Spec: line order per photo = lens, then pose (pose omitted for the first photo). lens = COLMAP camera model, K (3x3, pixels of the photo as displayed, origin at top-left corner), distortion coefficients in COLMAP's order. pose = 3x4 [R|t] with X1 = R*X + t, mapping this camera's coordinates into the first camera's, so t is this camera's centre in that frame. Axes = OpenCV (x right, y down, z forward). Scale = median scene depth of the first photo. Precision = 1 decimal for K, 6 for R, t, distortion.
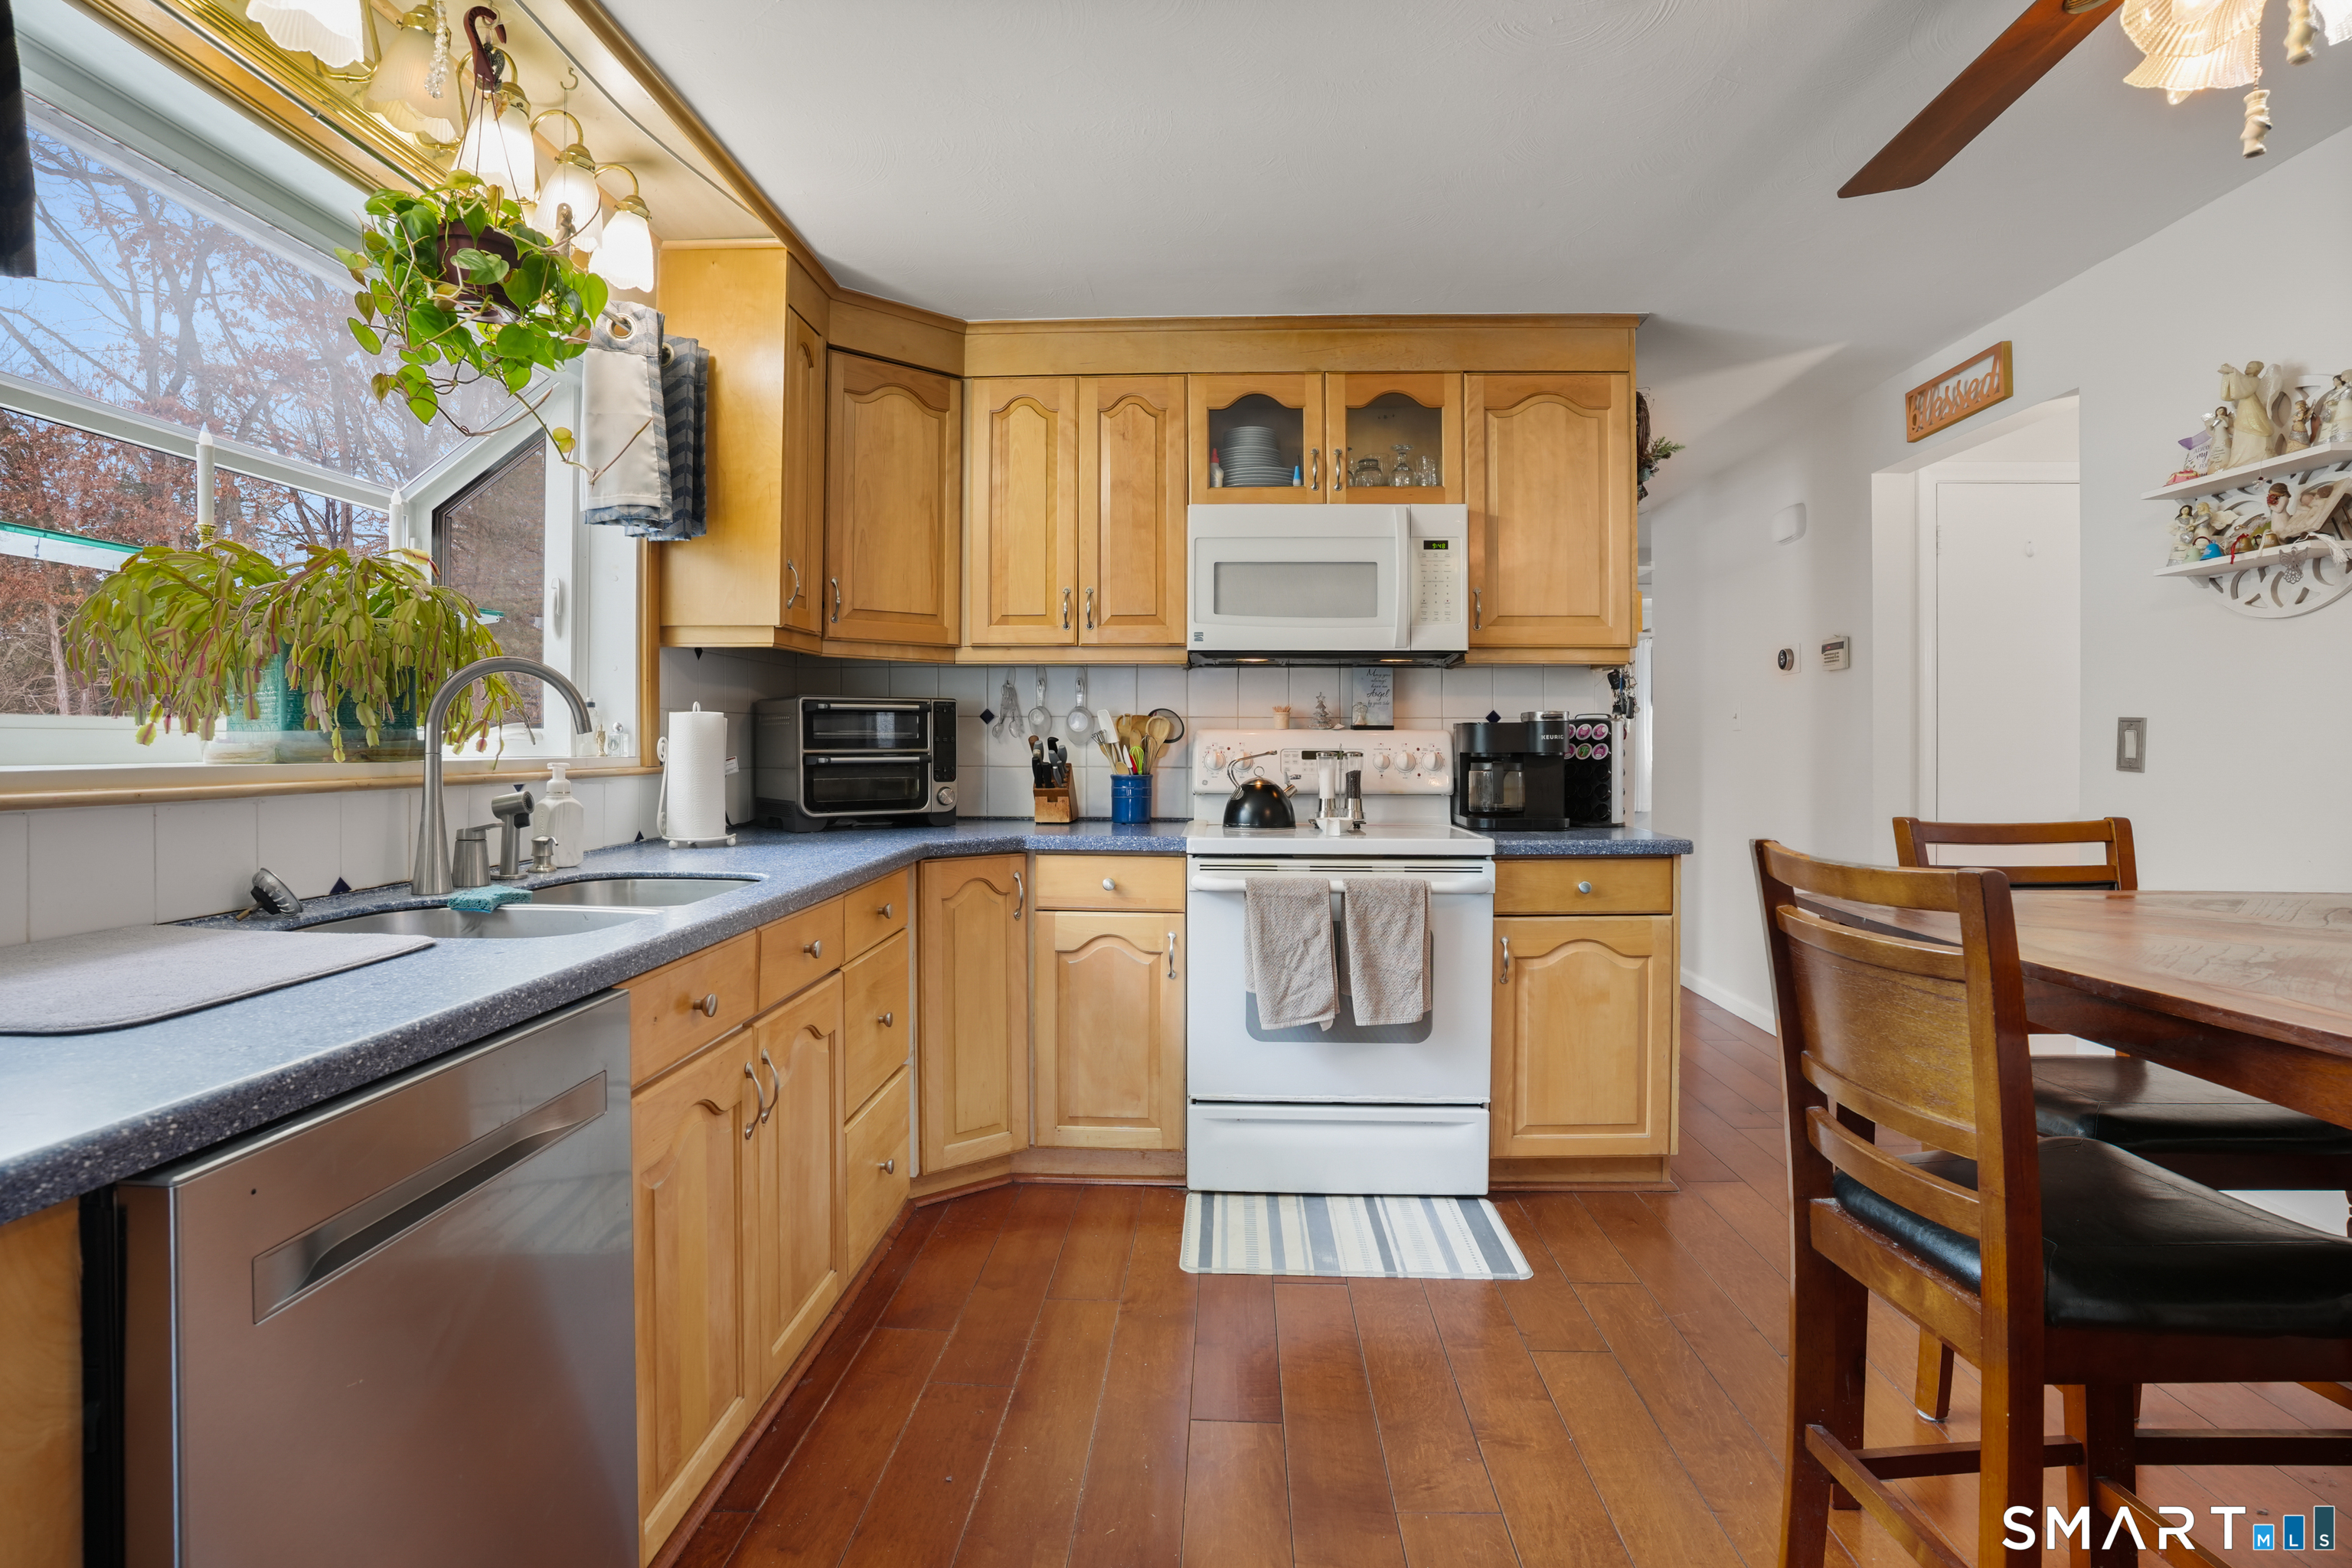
lens RADIAL K [[1179.3, 0, 1173.7], [0, 1179.3, 730.2], [0, 0, 1]] dist [-0.079962, 0.001355]
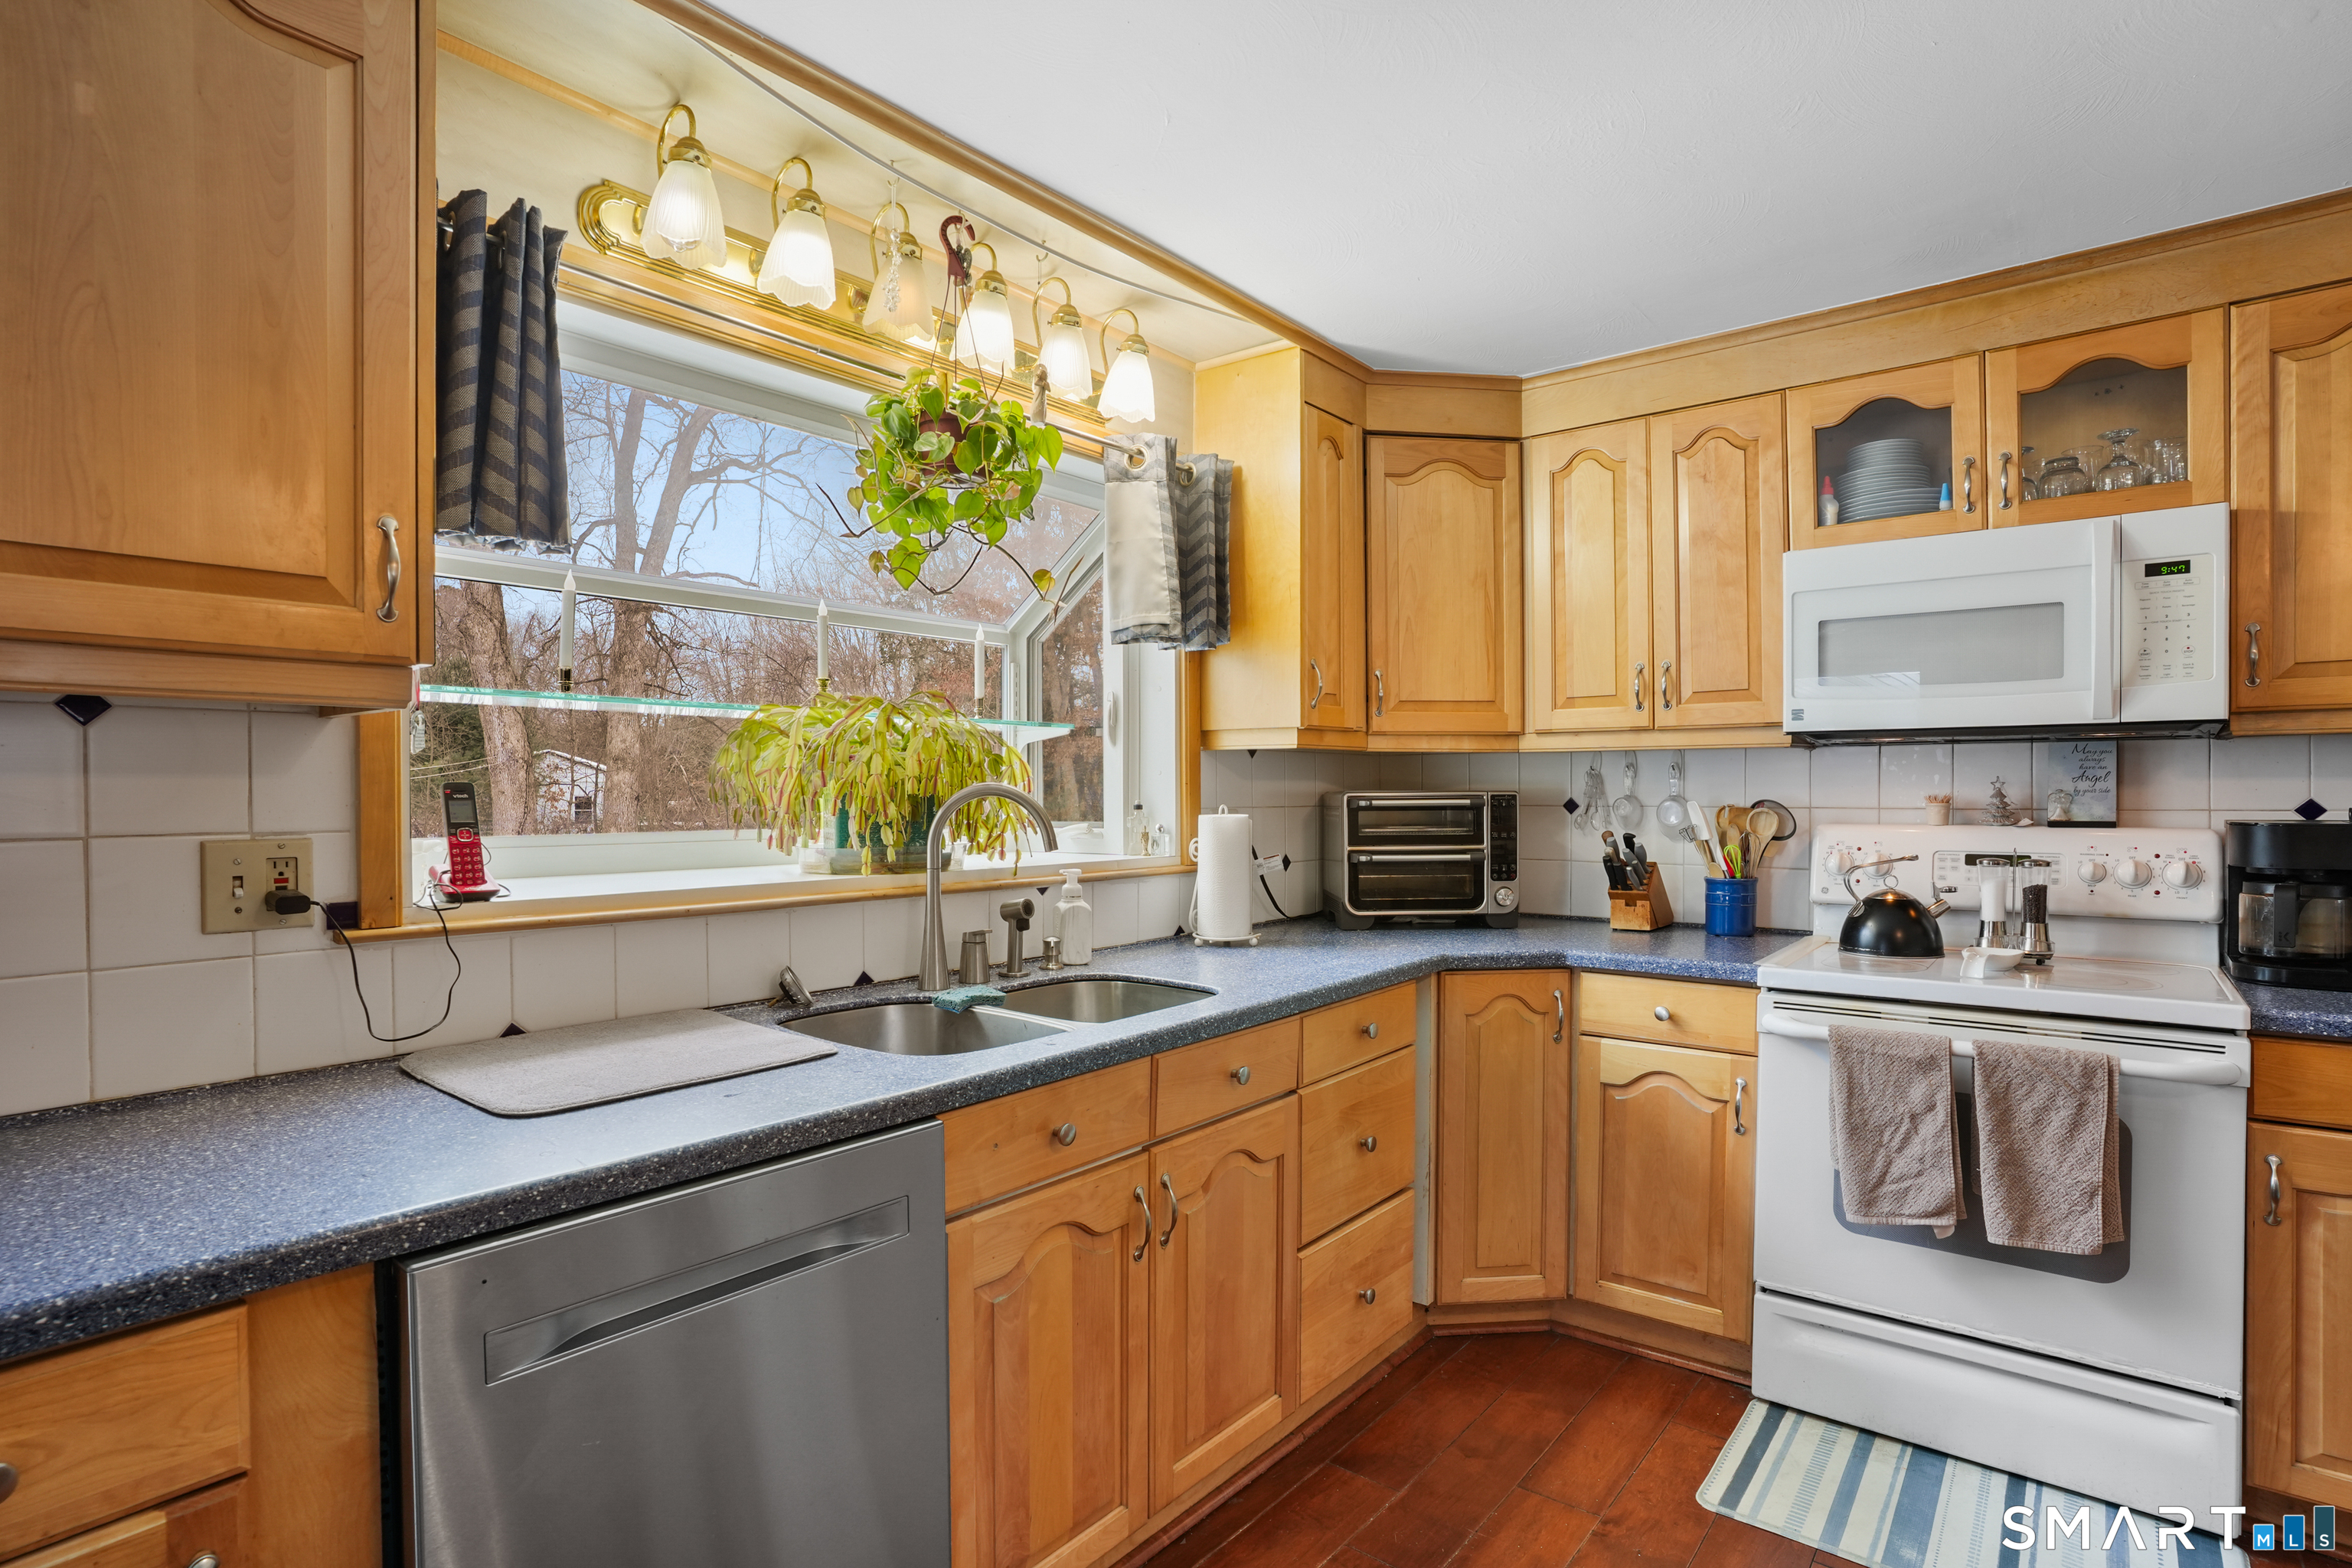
lens RADIAL K [[1169.7, 0, 1172.0], [0, 1169.7, 793.1], [0, 0, 1]] dist [-0.096732, 0.046959]
pose [[0.800748, -0.002879, -0.598994, 0.158834], [0.010767, 0.999896, 0.009588, -0.040764], [0.598904, -0.014127, 0.800696, 0.124703]]
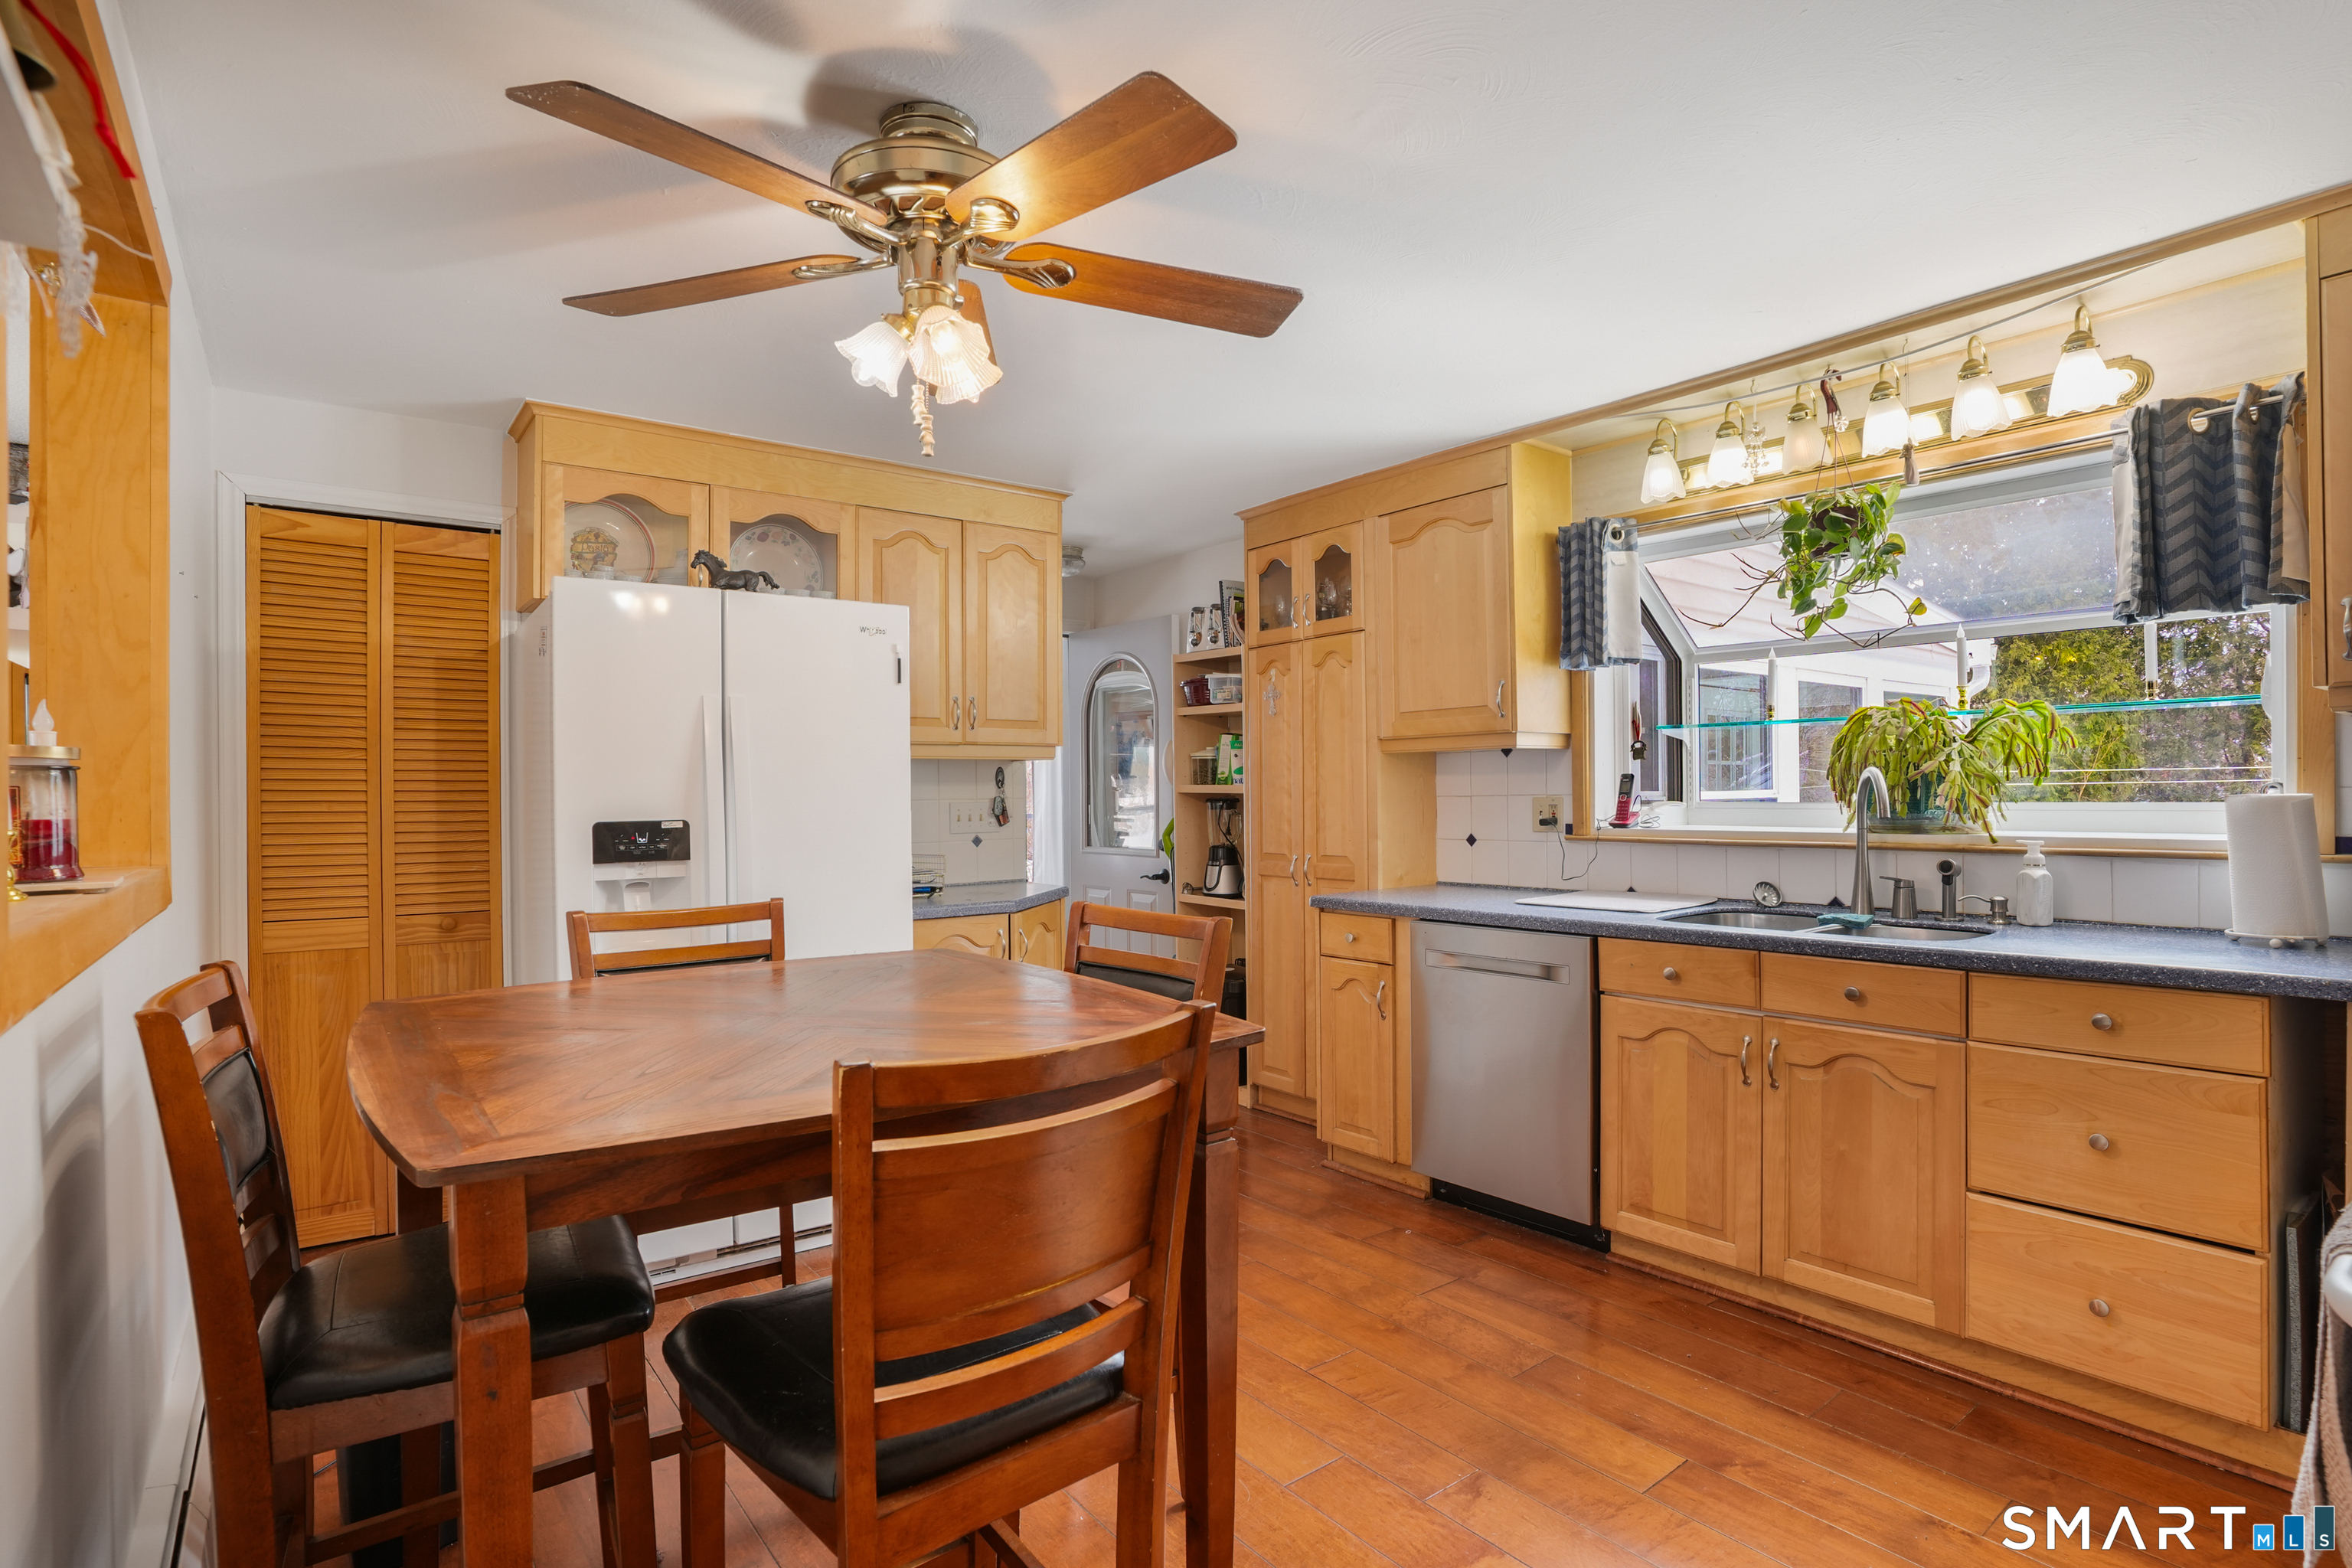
lens RADIAL K [[1169.7, 0, 1172.0], [0, 1169.7, 793.1], [0, 0, 1]] dist [-0.096732, 0.046959]
pose [[-0.773369, 0.000201, -0.633956, 0.702434], [0.009442, 0.999893, -0.011201, -0.014256], [0.633886, -0.014648, -0.773288, 1.004888]]
